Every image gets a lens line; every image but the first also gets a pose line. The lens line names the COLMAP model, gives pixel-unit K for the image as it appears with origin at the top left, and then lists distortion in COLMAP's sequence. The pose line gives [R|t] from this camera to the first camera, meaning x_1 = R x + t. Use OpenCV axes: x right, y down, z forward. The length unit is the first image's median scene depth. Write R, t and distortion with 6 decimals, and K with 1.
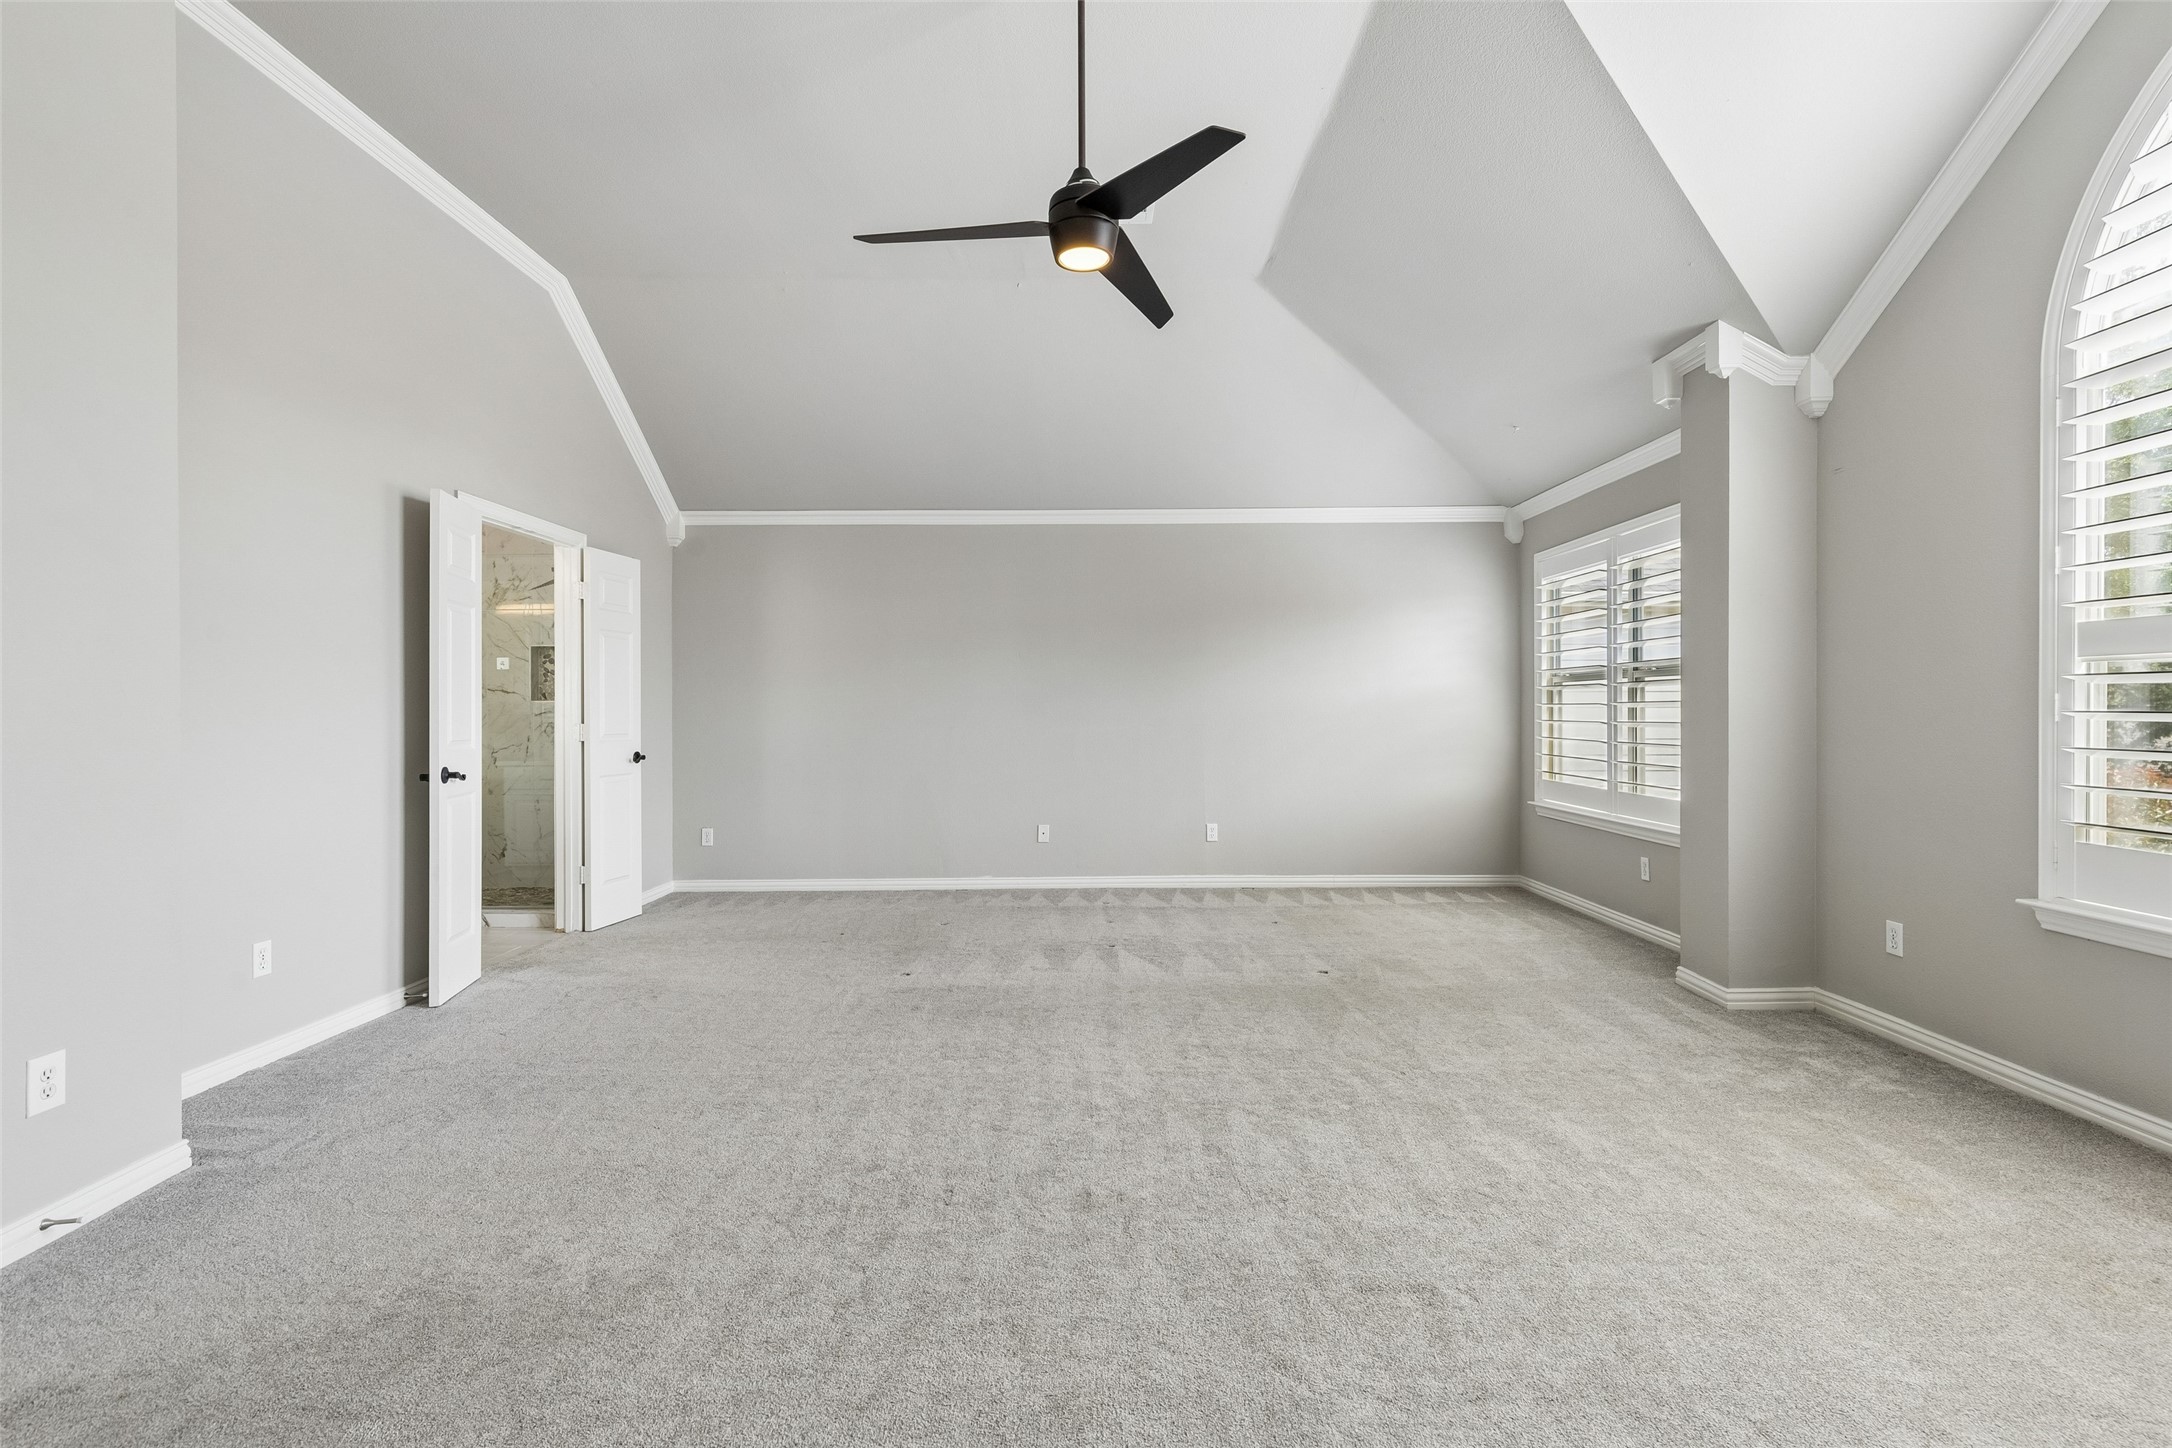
lens RADIAL K [[1000.4, 0, 1089.7], [0, 1000.4, 702.8], [0, 0, 1]] dist [0.010252, -0.000719]
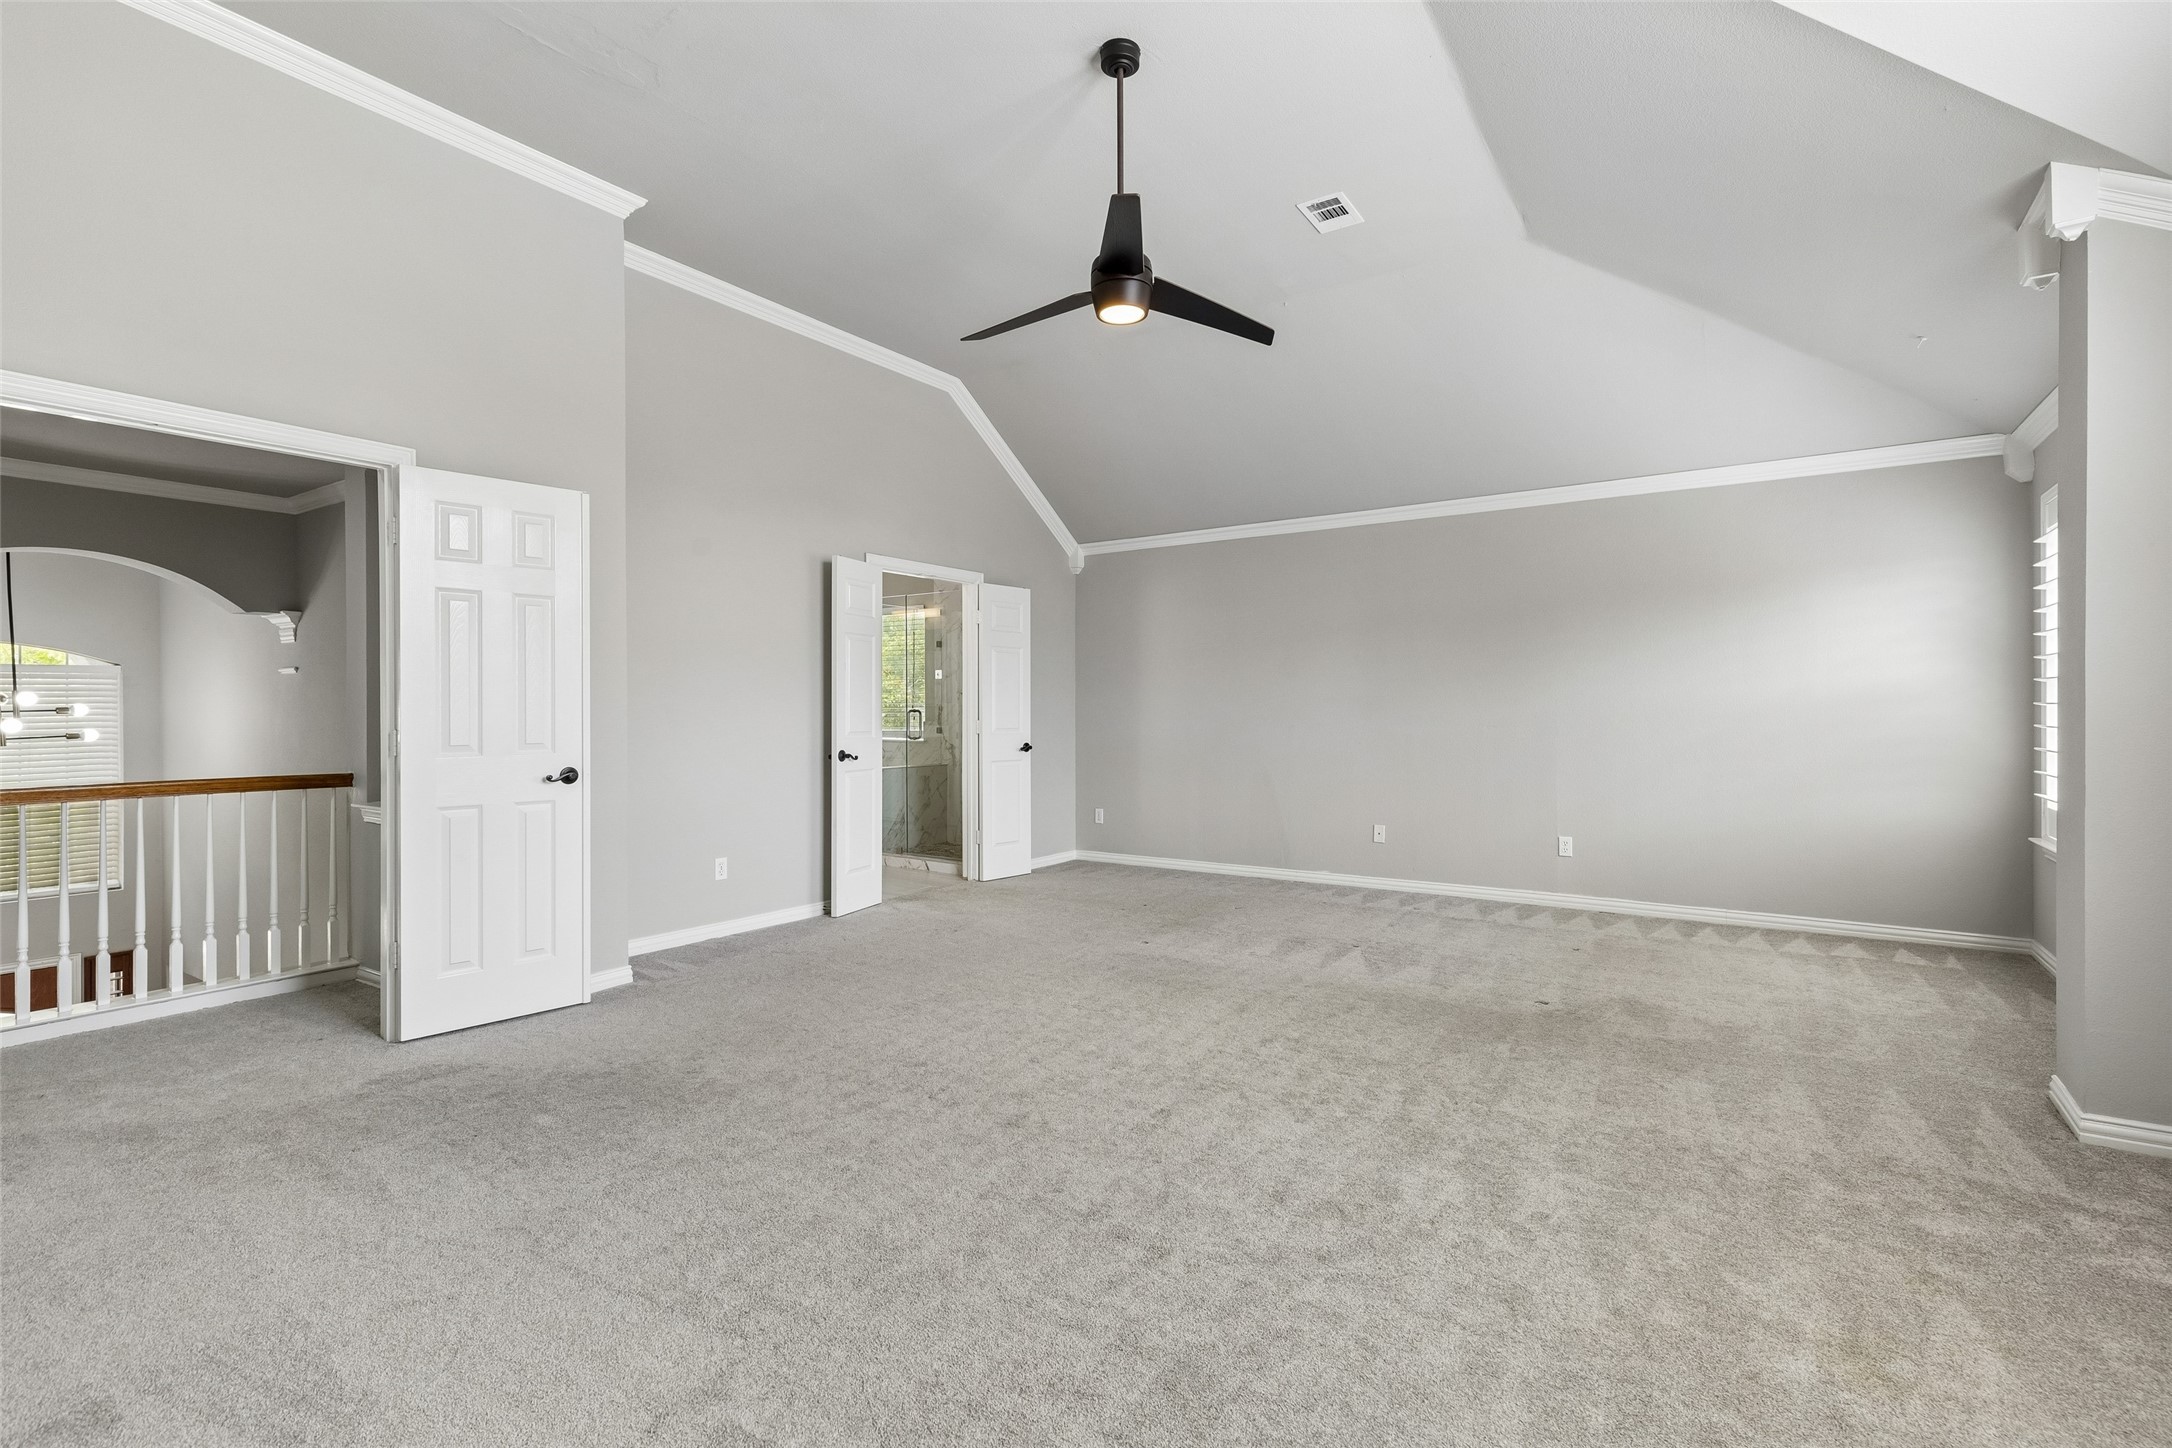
lens RADIAL K [[984.8, 0, 1090.2], [0, 984.8, 701.2], [0, 0, 1]] dist [0.009264, -0.000760]
pose [[0.829359, -0.002833, -0.558709, 0.472232], [0.003349, 0.999994, -0.000099, -0.004270], [0.558706, -0.001789, 0.829364, 0.043543]]
